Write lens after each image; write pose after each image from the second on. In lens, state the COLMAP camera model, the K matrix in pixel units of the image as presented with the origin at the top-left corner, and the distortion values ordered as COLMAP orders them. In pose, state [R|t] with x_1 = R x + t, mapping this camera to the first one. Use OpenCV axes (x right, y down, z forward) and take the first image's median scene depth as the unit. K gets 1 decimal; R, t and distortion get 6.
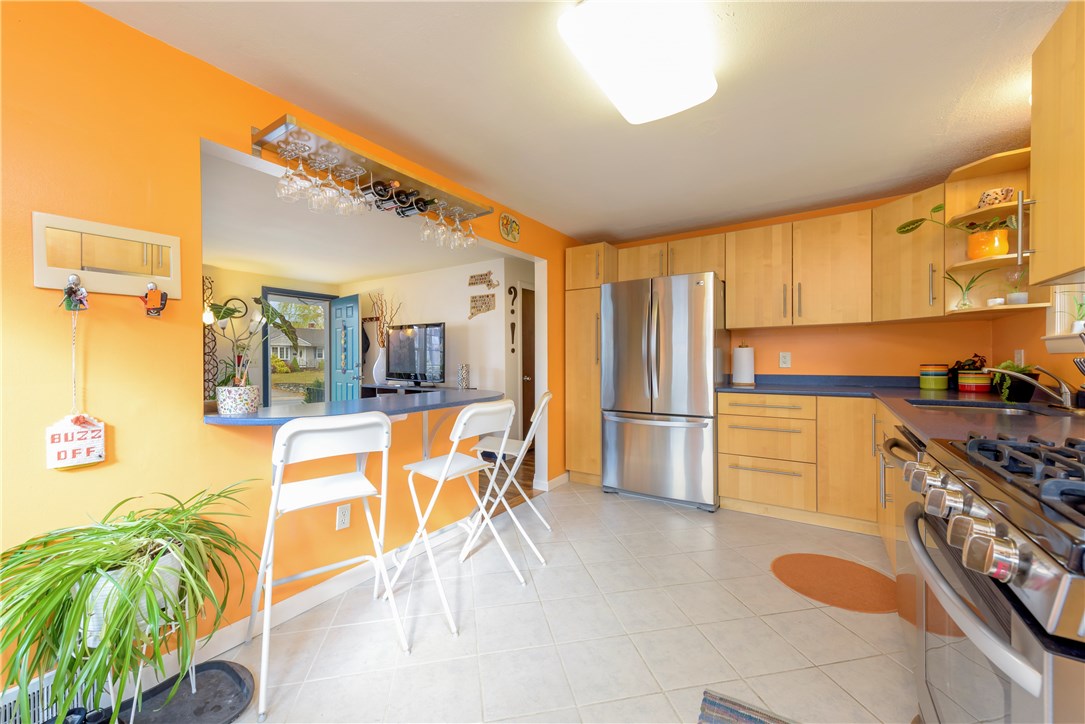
lens RADIAL K [[414.7, 0, 537.7], [0, 414.7, 360.3], [0, 0, 1]] dist [0.002394, 0.000219]
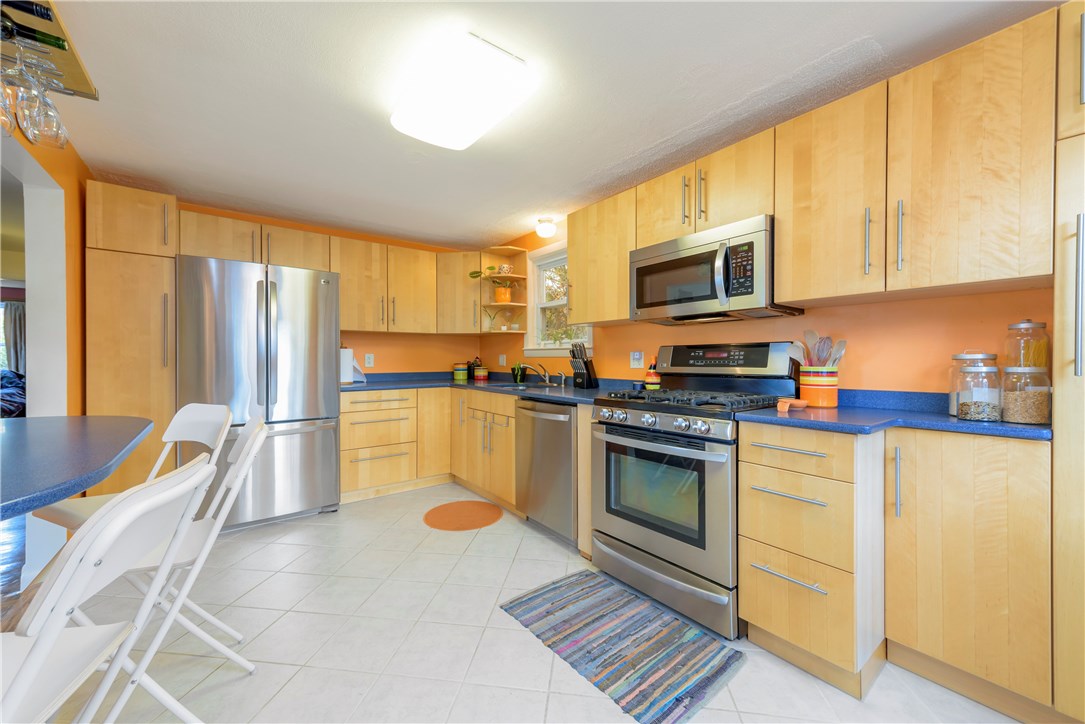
lens RADIAL K [[414.7, 0, 543.2], [0, 414.7, 360.4], [0, 0, 1]] dist [0.002394, 0.000219]
pose [[0.315916, -0.001521, 0.948786, -0.404886], [0.000221, 0.999999, 0.001530, -0.003103], [-0.948787, -0.000273, 0.315916, 0.214634]]
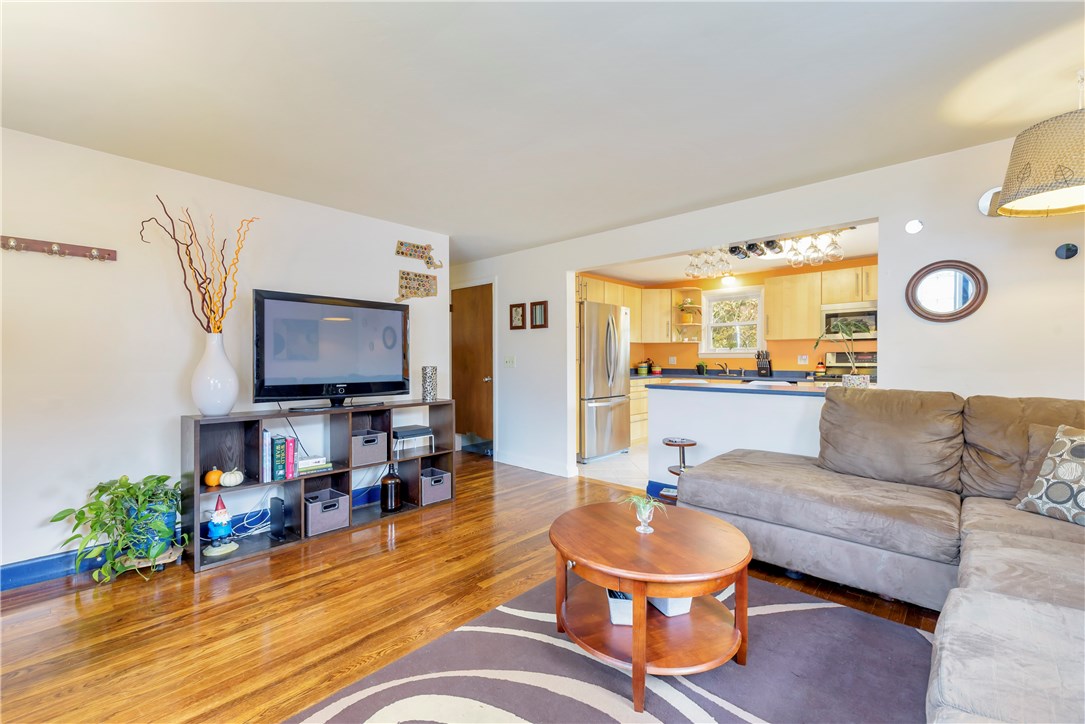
lens RADIAL K [[472.2, 0, 541.0], [0, 472.2, 362.1], [0, 0, 1]] dist [0.002305, 0.000065]
pose [[0.156968, -0.000961, 0.987603, -1.597959], [0.001829, 0.999998, 0.000682, 0.003542], [-0.987602, 0.001699, 0.156969, 1.107459]]
